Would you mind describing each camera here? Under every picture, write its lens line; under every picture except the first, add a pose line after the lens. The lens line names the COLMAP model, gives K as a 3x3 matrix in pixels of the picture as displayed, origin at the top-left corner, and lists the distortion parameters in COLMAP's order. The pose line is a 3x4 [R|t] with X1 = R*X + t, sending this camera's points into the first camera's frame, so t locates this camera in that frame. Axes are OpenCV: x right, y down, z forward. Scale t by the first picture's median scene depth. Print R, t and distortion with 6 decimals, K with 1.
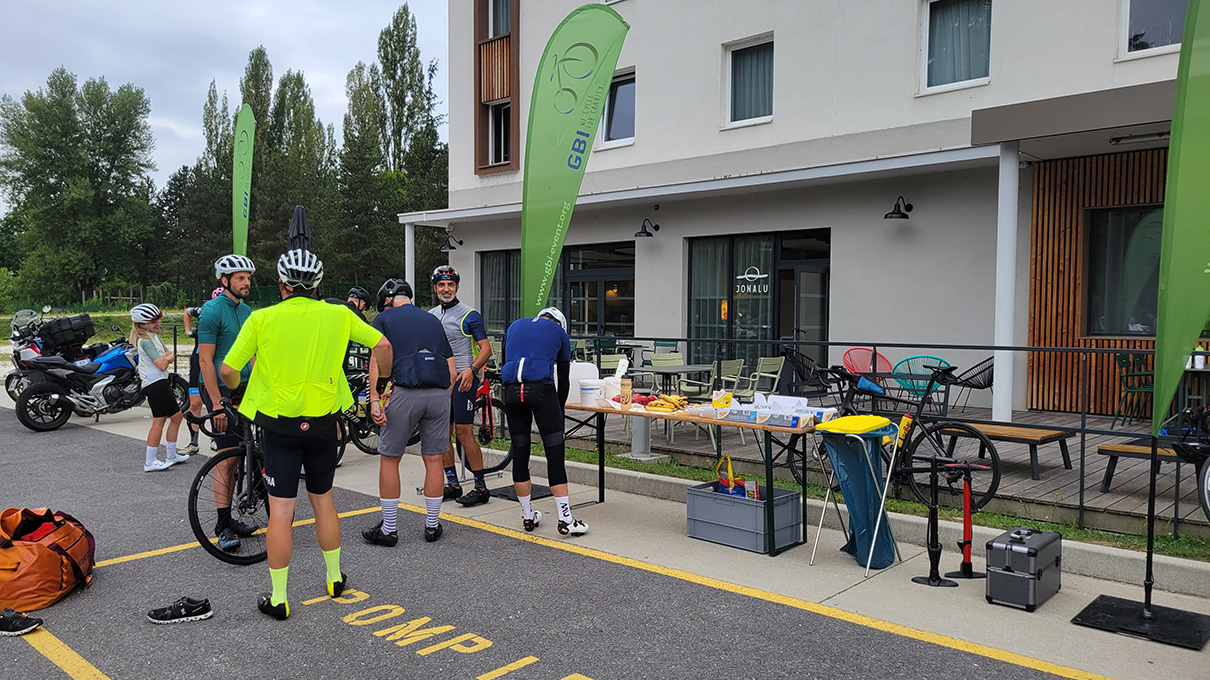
lens RADIAL K [[905.8, 0, 576.1], [0, 905.8, 345.4], [0, 0, 1]] dist [0.028653, -0.023196]
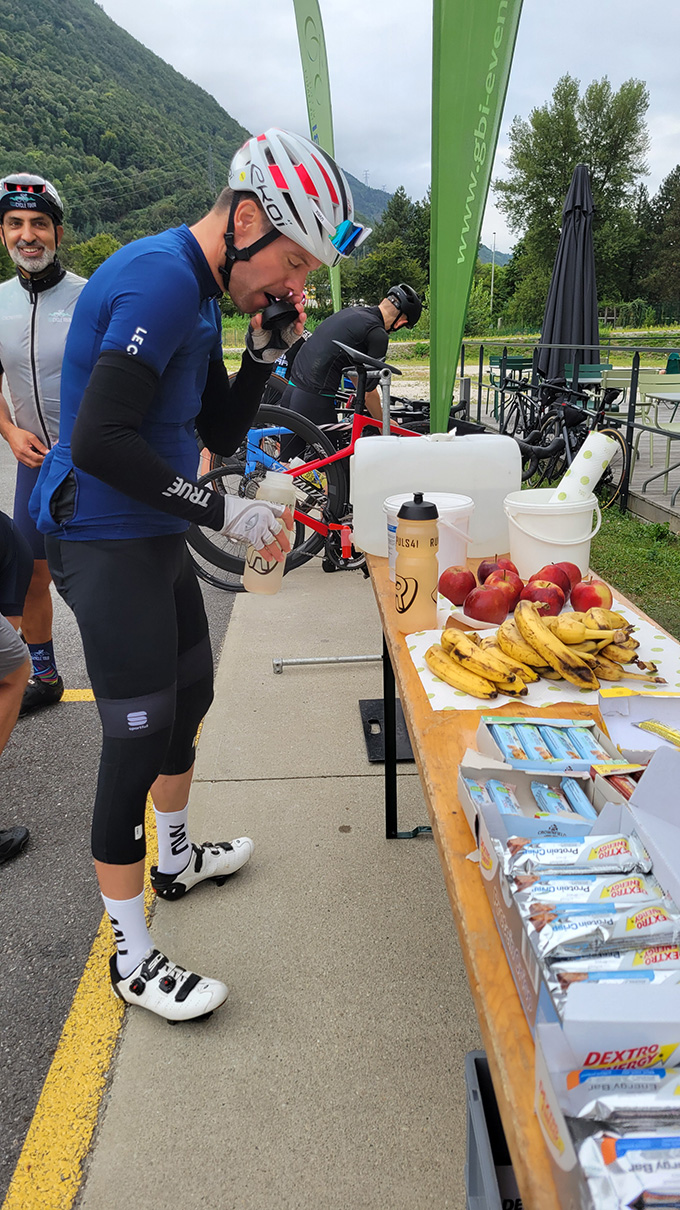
lens RADIAL K [[905.8, 0, 339.2], [0, 905.8, 597.0], [0, 0, 1]] dist [0.028653, -0.023196]
pose [[0.725494, 0.174032, -0.665861, 0.154206], [-0.005423, 0.968916, 0.247330, -0.005727], [0.688207, -0.175825, 0.703887, 0.503368]]
